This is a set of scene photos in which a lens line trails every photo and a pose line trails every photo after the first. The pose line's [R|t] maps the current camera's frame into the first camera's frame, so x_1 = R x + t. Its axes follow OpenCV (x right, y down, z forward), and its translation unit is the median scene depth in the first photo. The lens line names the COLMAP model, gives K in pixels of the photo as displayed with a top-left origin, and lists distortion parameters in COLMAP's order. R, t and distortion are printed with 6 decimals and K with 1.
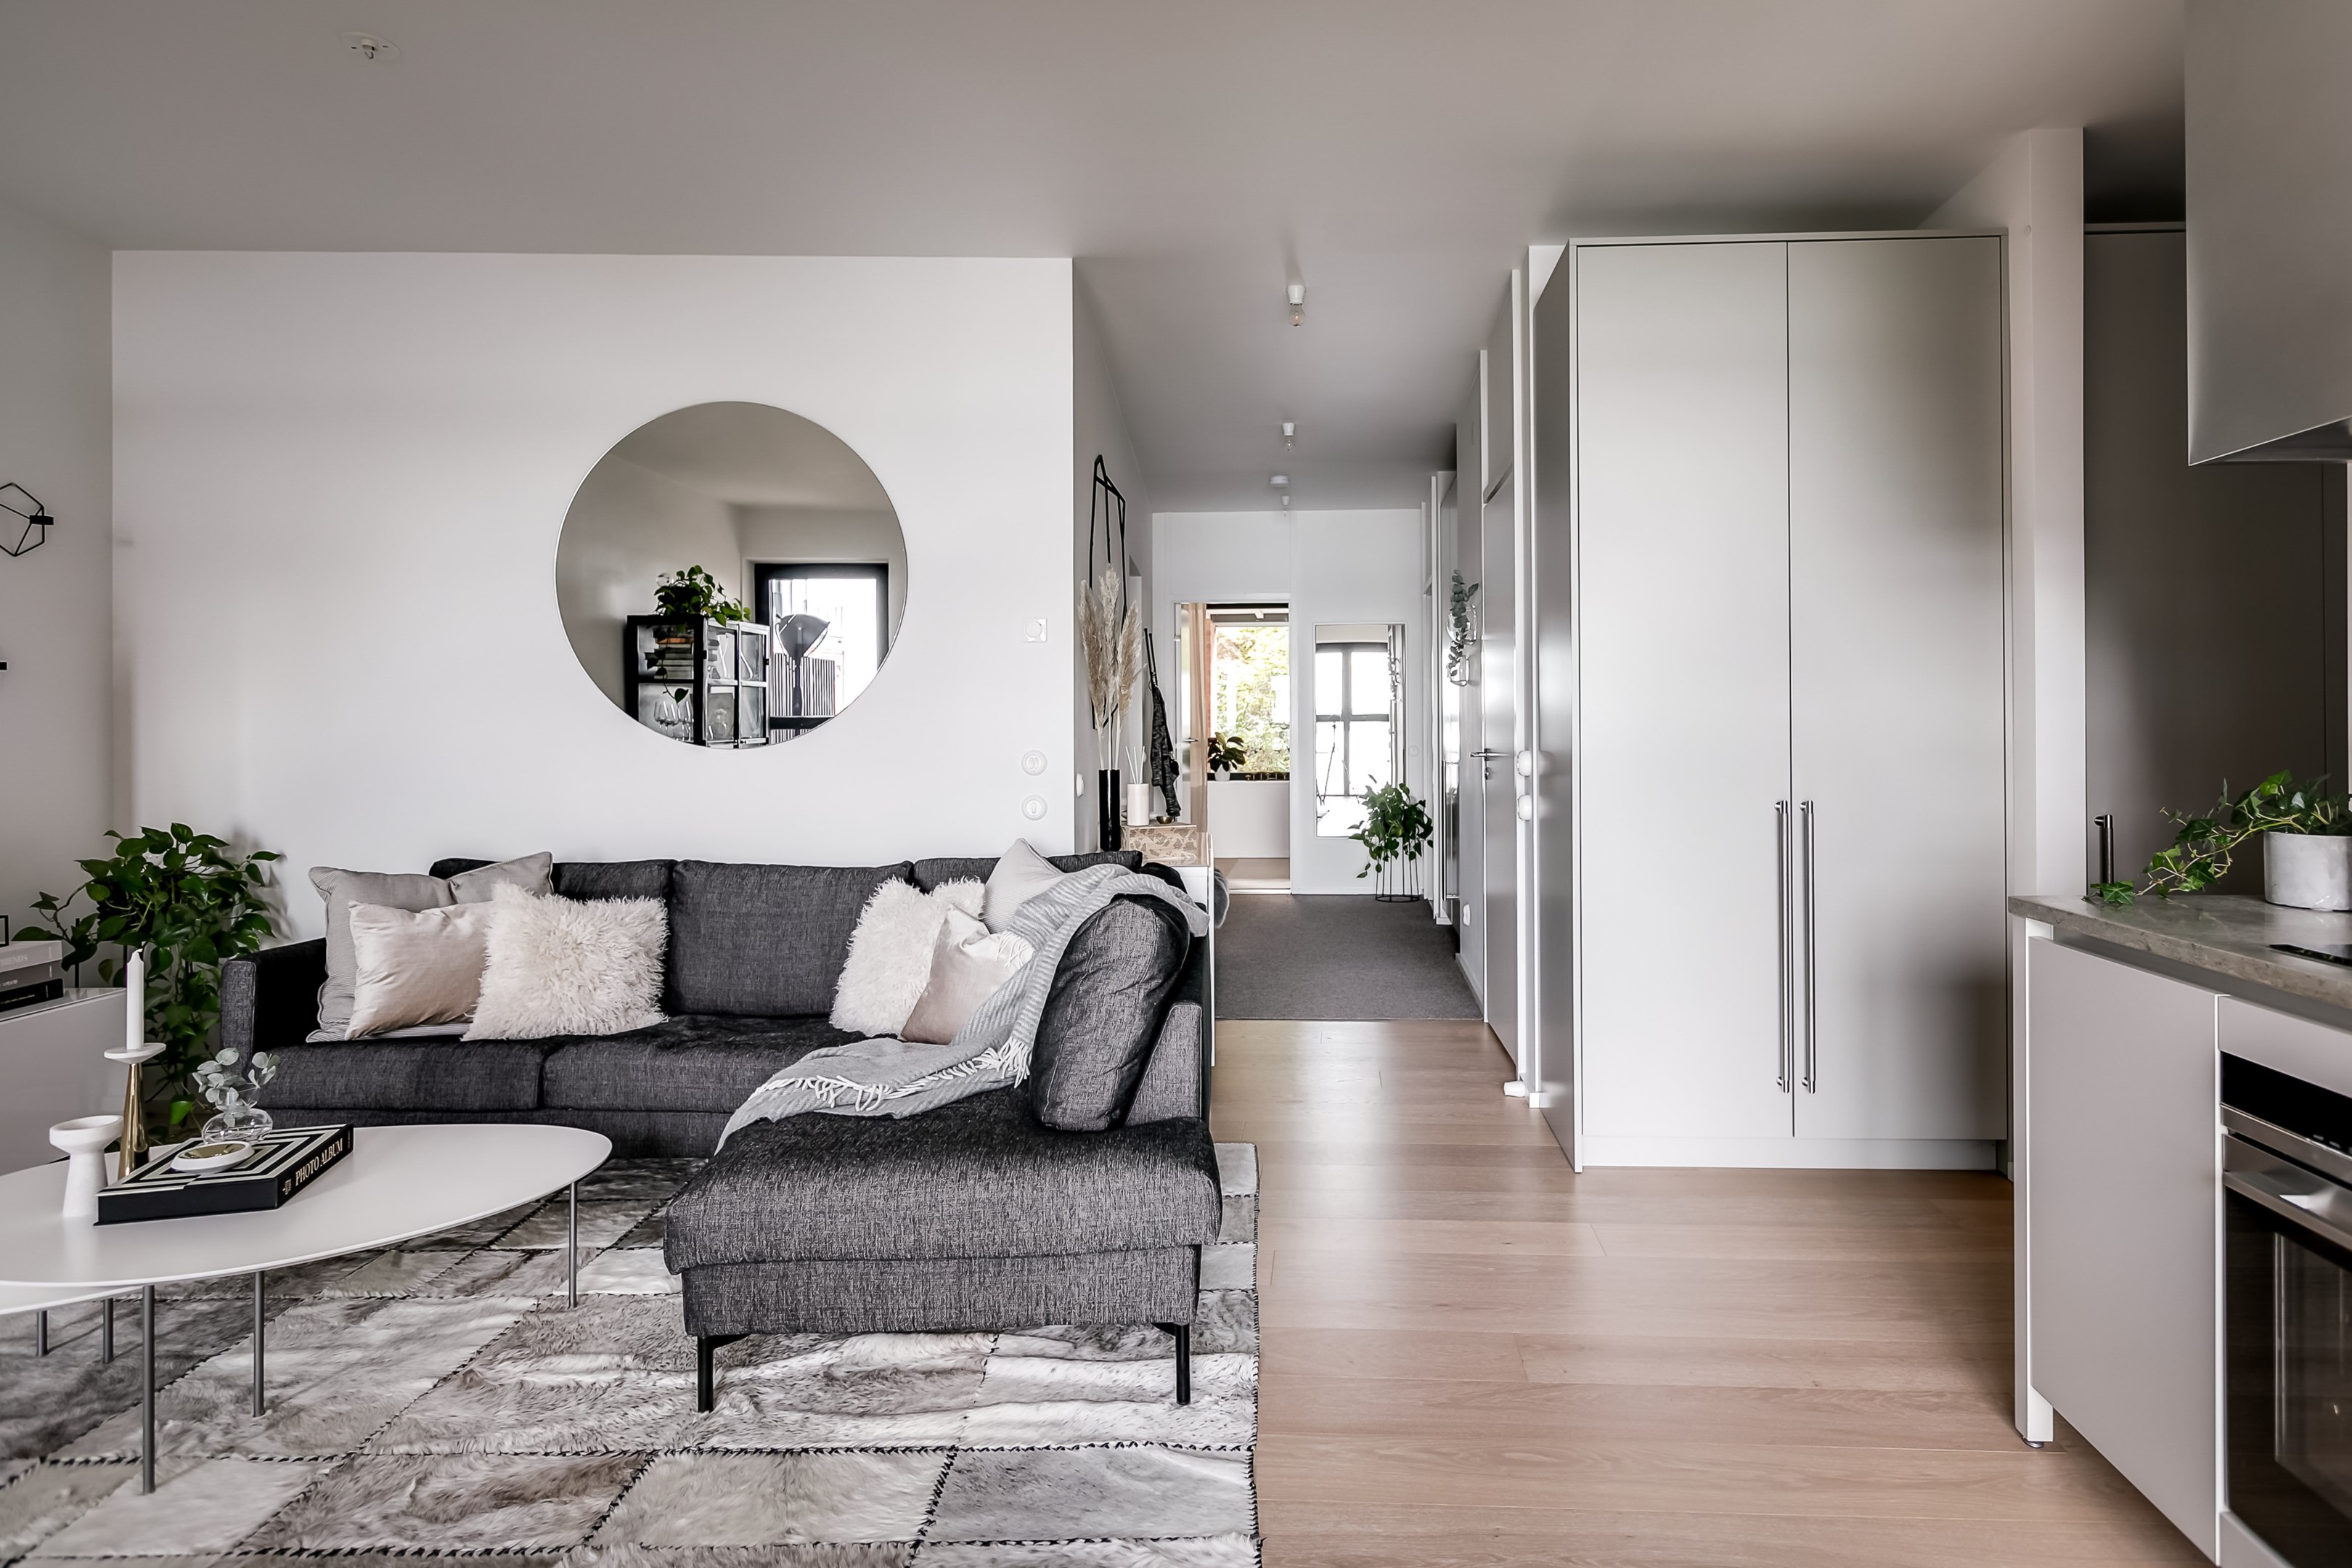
lens RADIAL K [[1270.7, 0, 1257.6], [0, 1270.7, 709.3], [0, 0, 1]] dist [-0.000890, 0.000113]
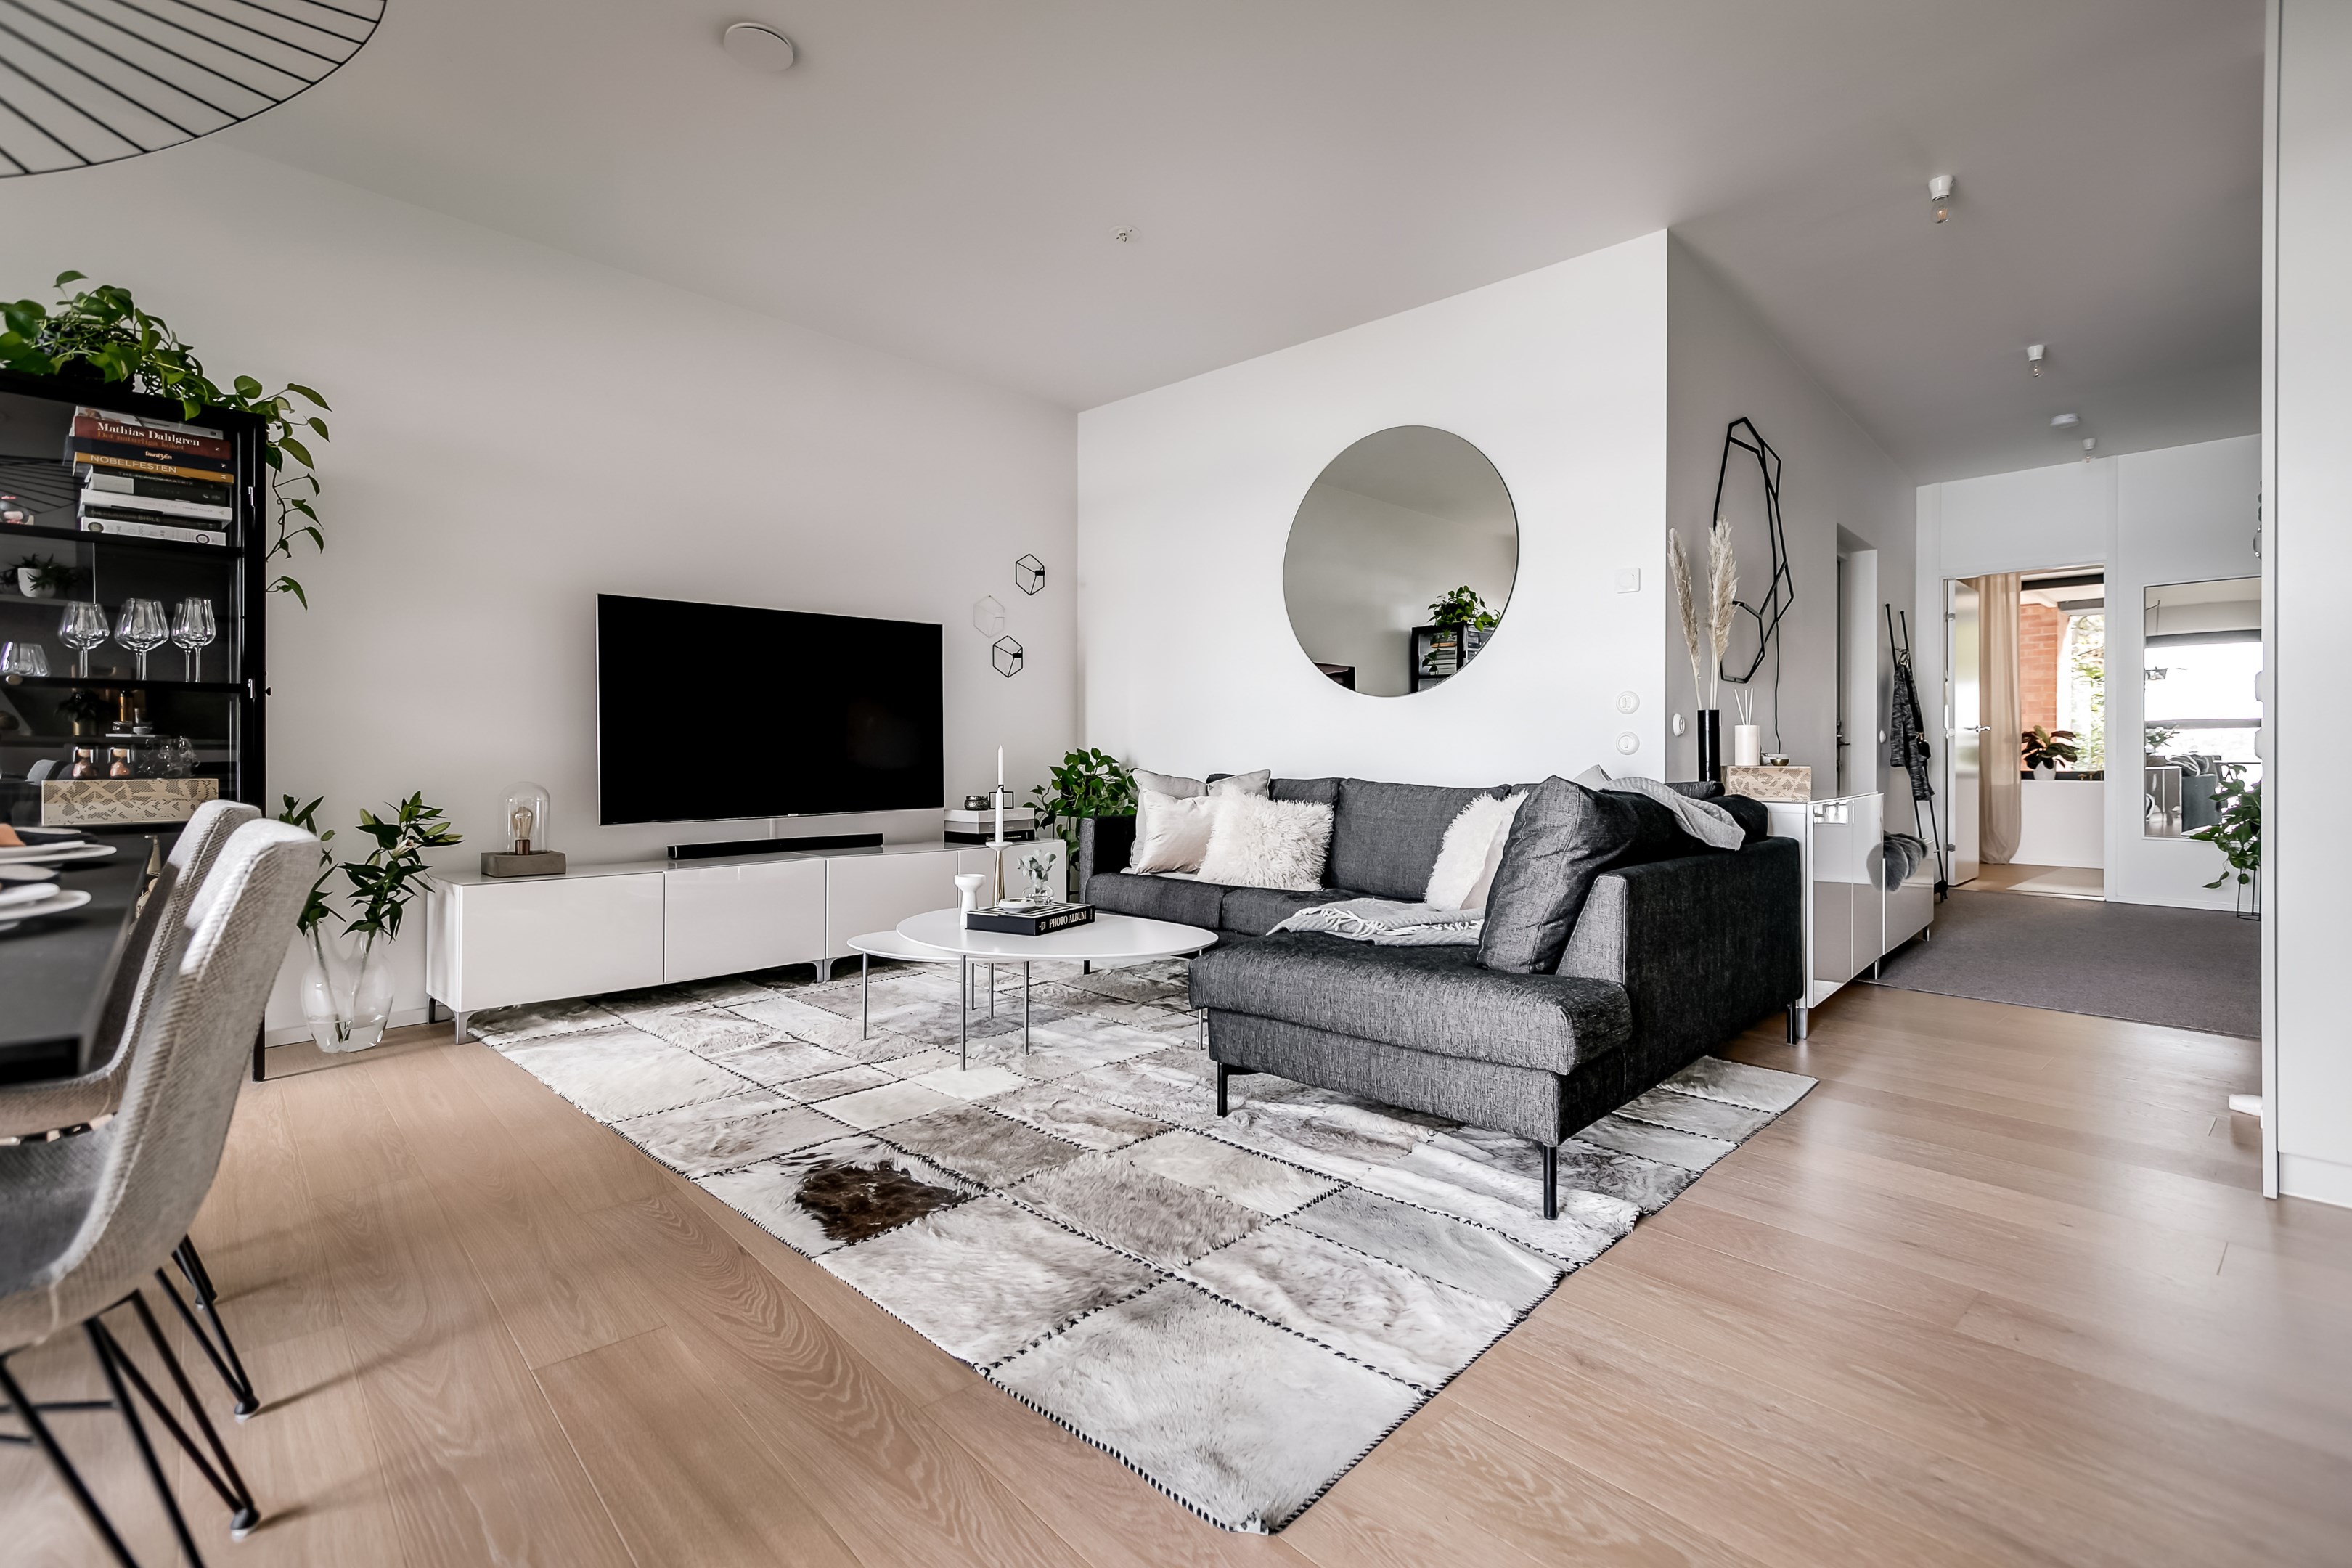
lens RADIAL K [[1078.4, 0, 1166.5], [0, 1078.4, 745.1], [0, 0, 1]] dist [0.008320, -0.000391]
pose [[0.710958, 0.003977, -0.703224, 0.105459], [0.001113, 0.999976, 0.006781, 0.038769], [0.703234, -0.005604, 0.710936, 0.031887]]
